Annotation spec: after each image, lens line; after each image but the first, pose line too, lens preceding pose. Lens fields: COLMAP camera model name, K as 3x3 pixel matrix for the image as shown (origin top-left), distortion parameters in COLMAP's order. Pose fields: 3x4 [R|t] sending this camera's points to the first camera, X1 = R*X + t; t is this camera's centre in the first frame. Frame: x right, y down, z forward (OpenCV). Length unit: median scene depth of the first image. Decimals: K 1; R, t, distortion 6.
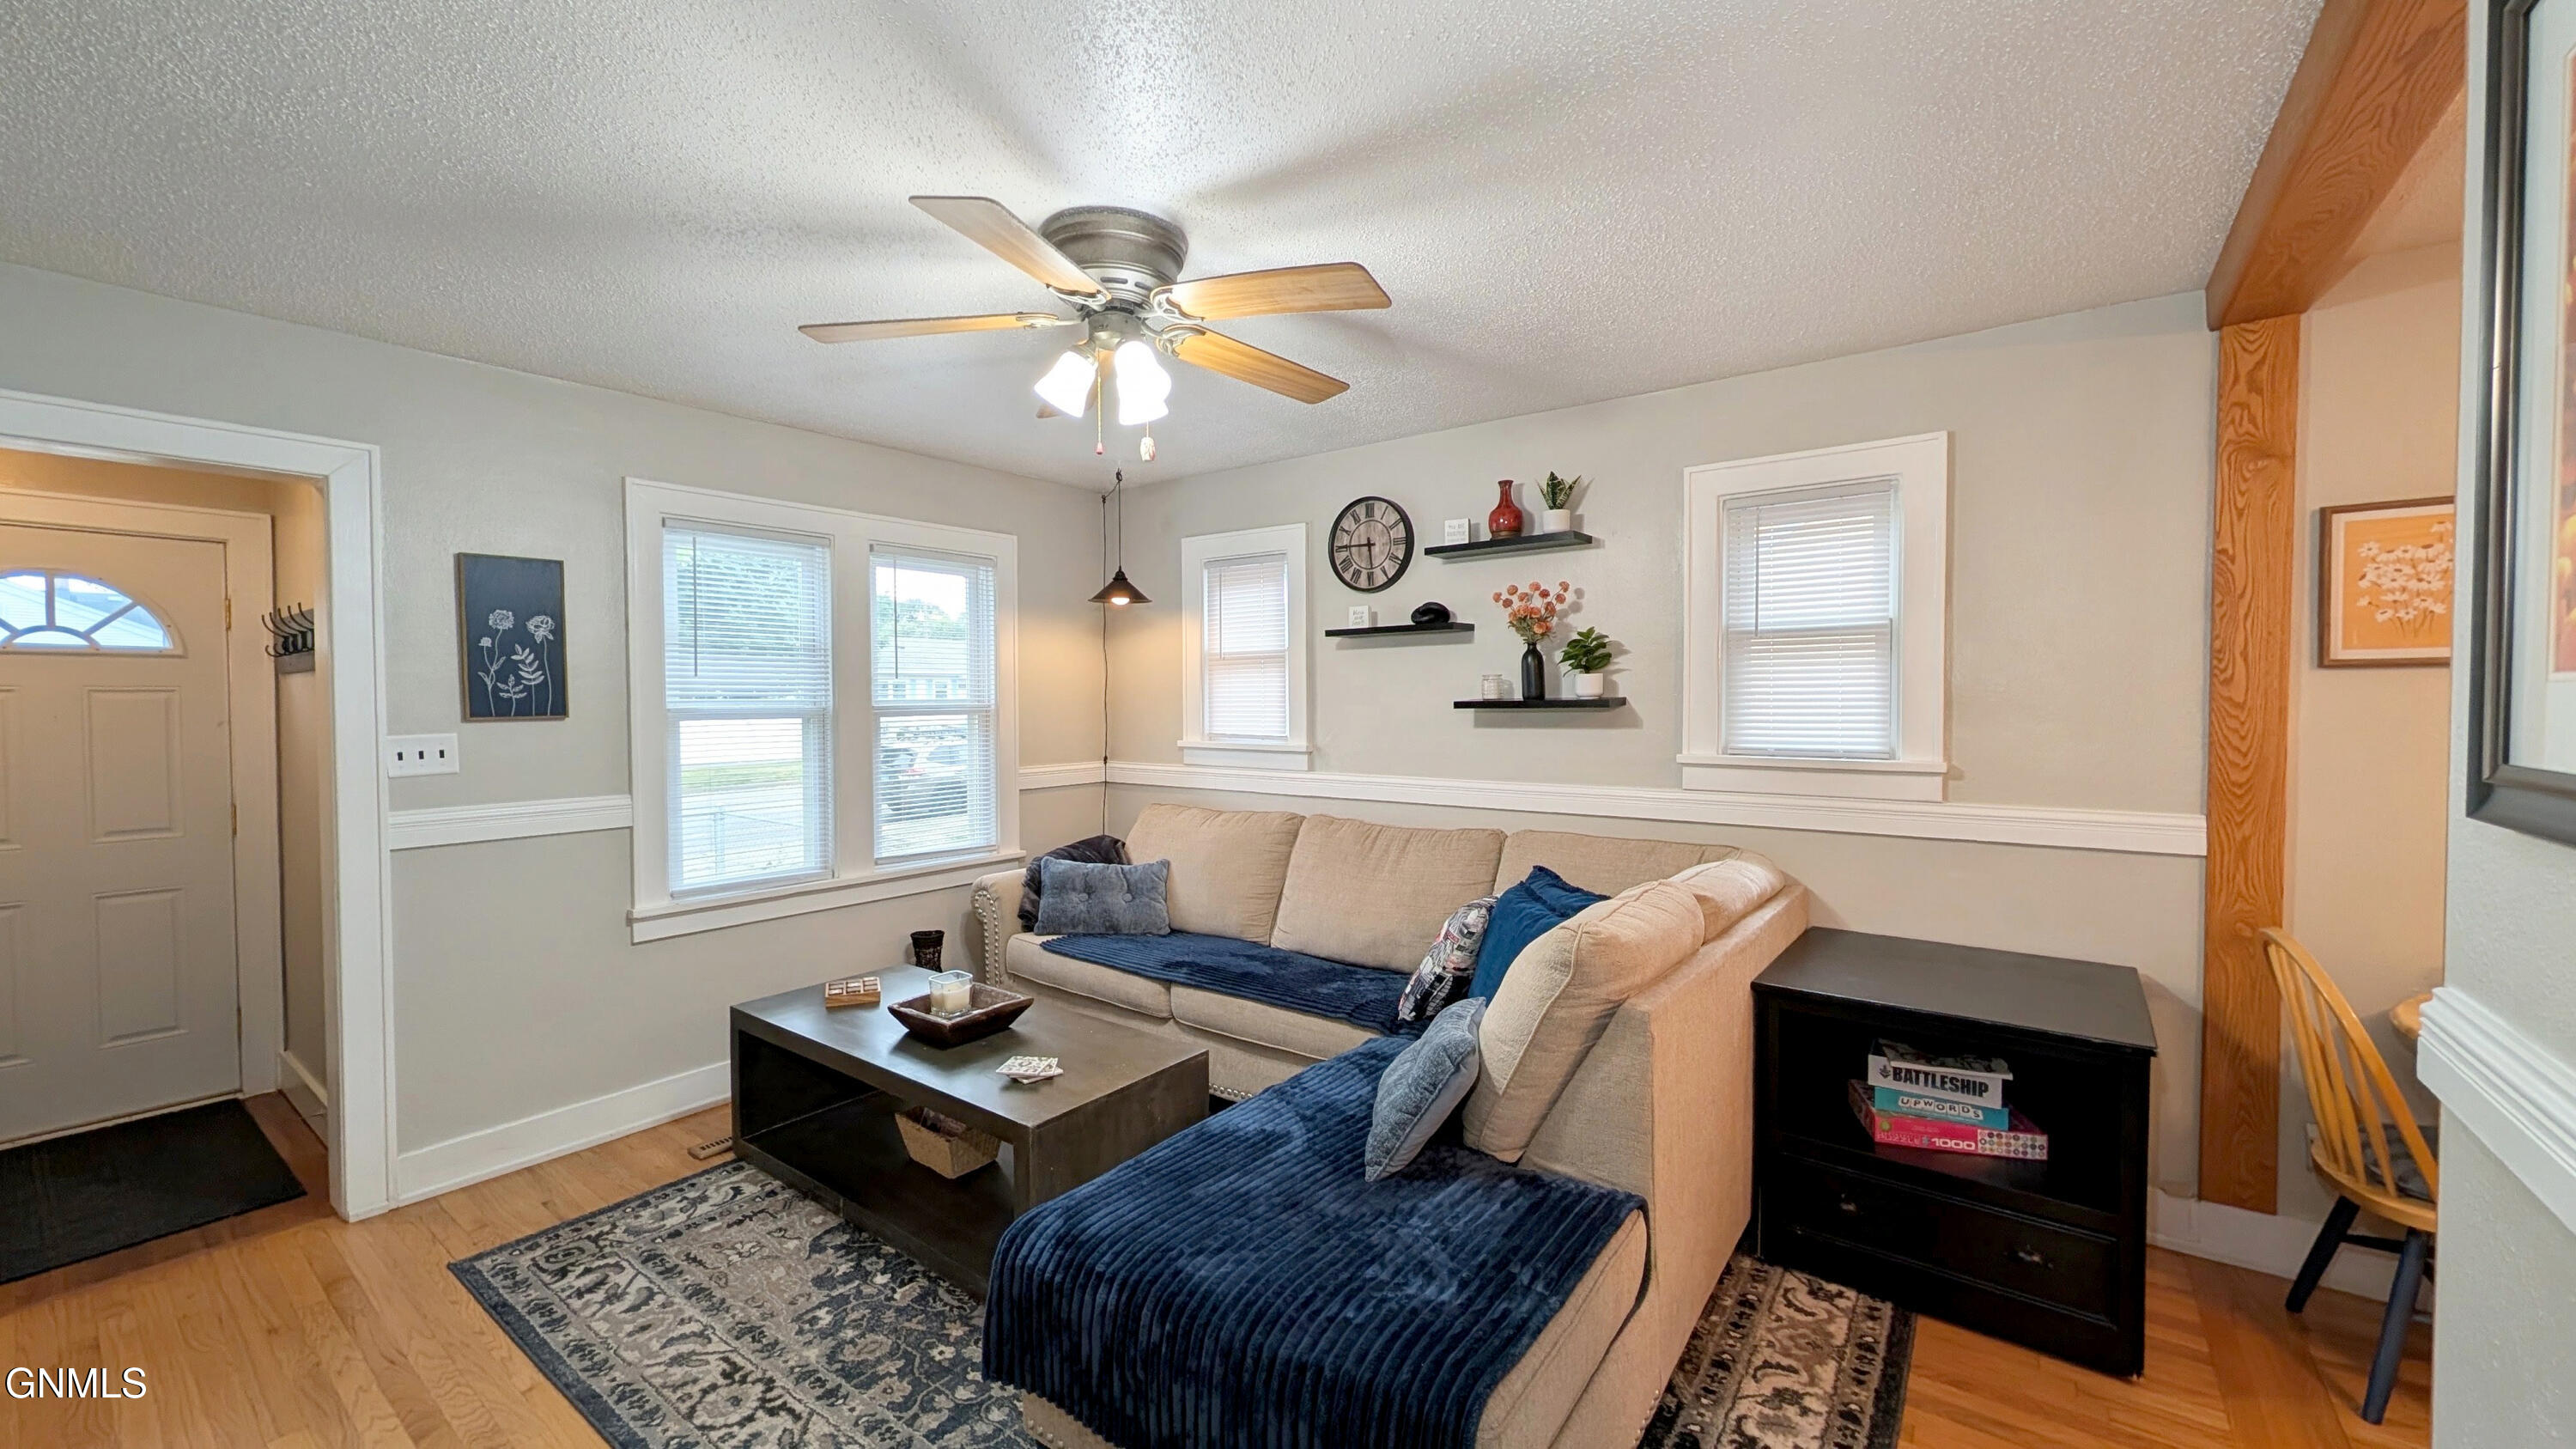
lens RADIAL K [[984.4, 0, 1288.0], [0, 984.4, 724.5], [0, 0, 1]] dist [-0.000460, -0.000109]
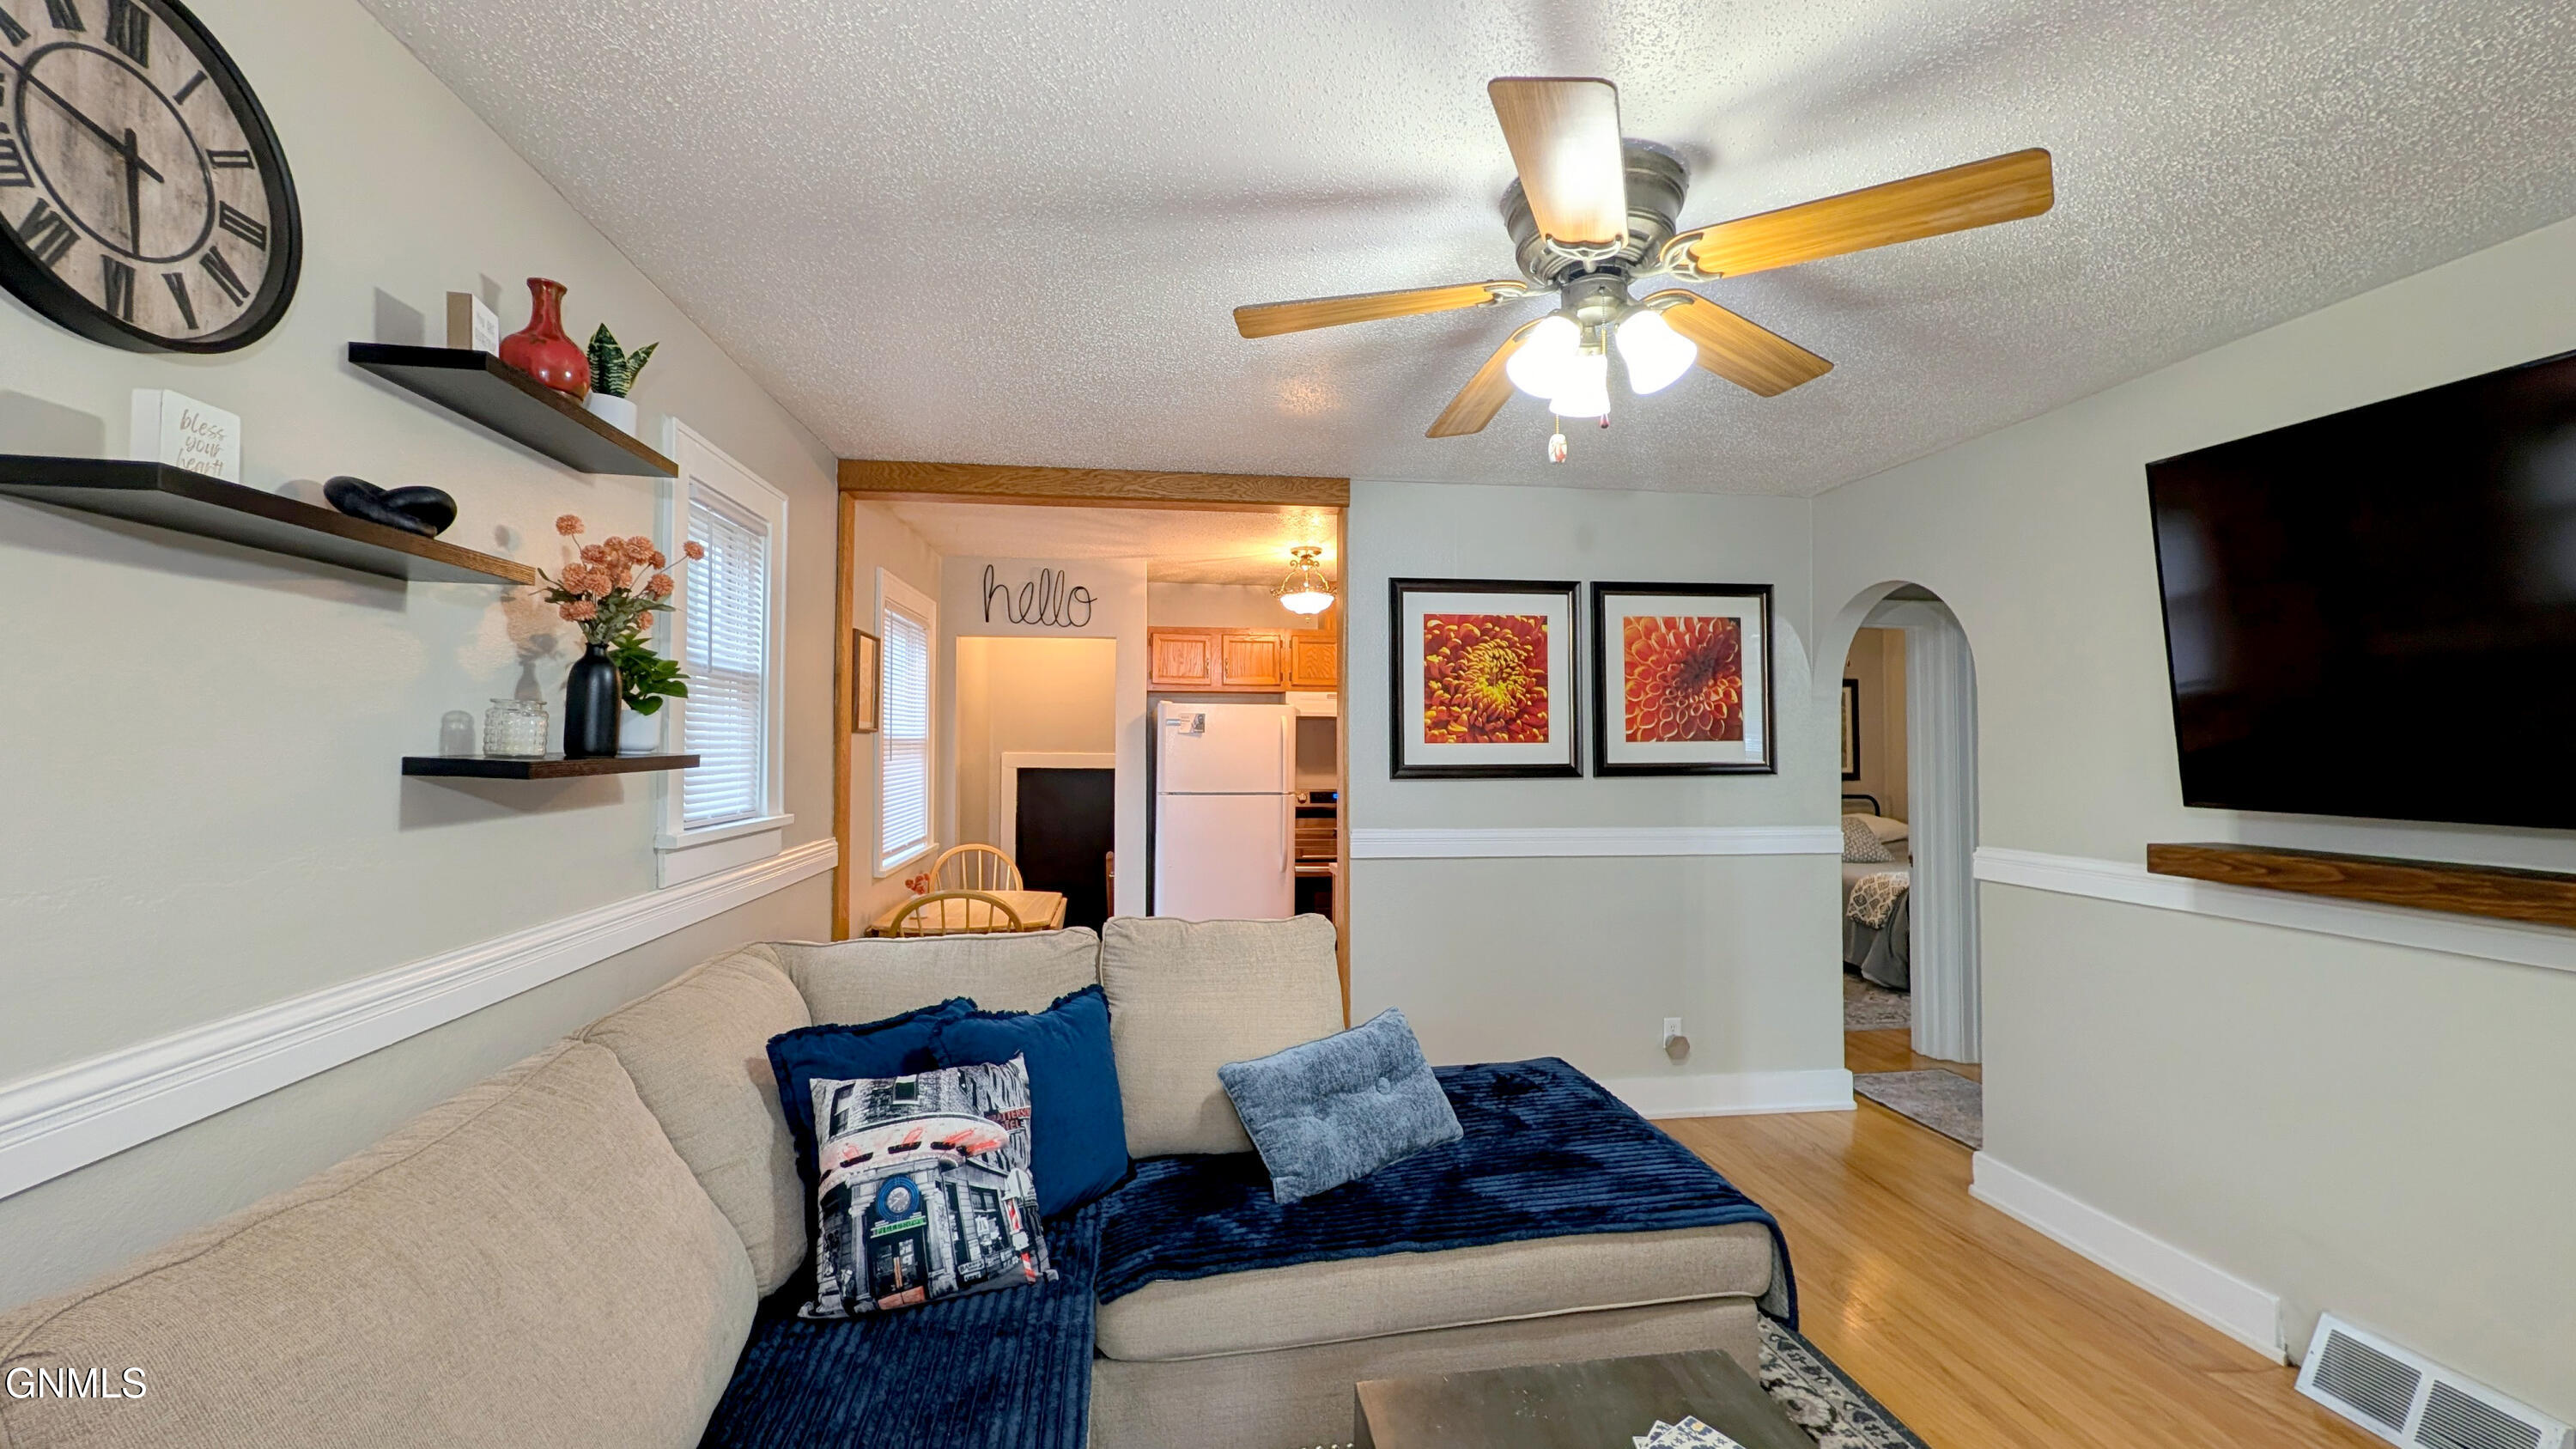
lens RADIAL K [[984.4, 0, 1288.0], [0, 984.4, 724.5], [0, 0, 1]] dist [-0.000460, -0.000109]
pose [[-0.710821, 0.020681, 0.703069, -0.349801], [0.022994, 0.999717, -0.006160, -0.029650], [-0.702997, 0.011788, -0.711095, 1.094919]]
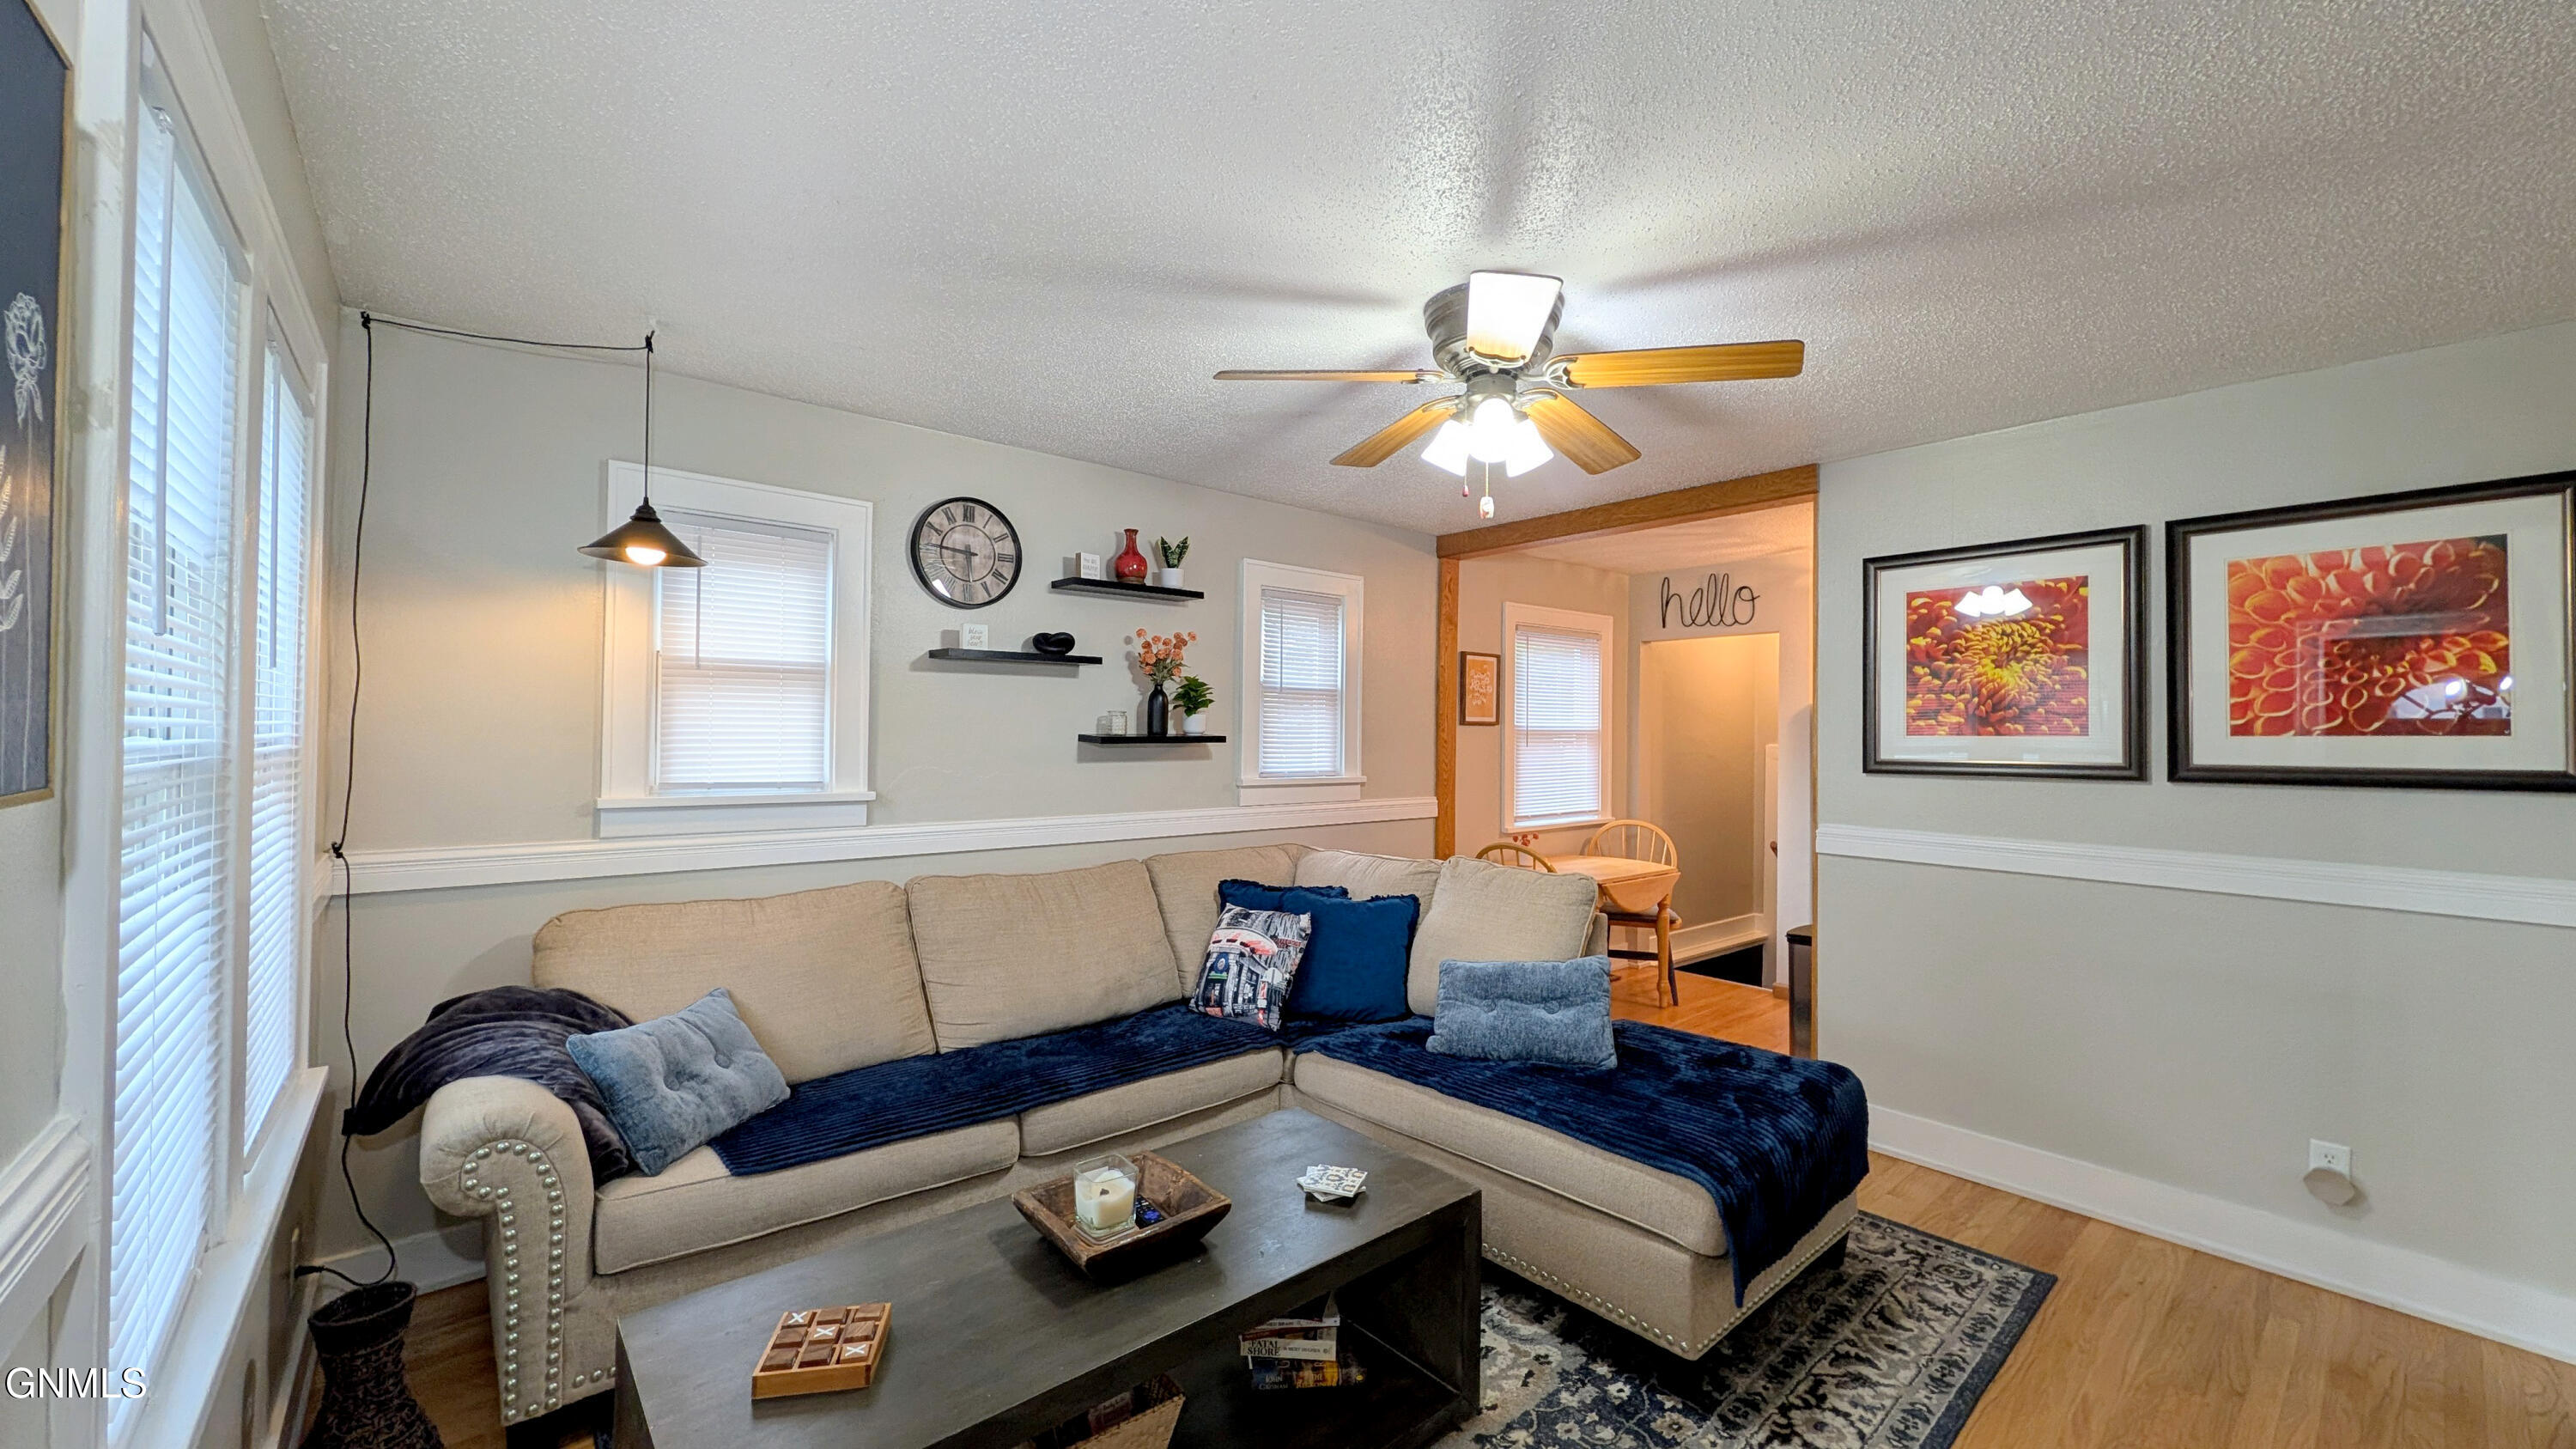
lens RADIAL K [[984.4, 0, 1288.0], [0, 984.4, 724.5], [0, 0, 1]] dist [-0.000460, -0.000109]
pose [[0.214885, 0.017176, 0.976488, -0.782669], [0.014986, 0.999670, -0.020881, -0.012128], [-0.976524, 0.019121, 0.214557, 0.616298]]
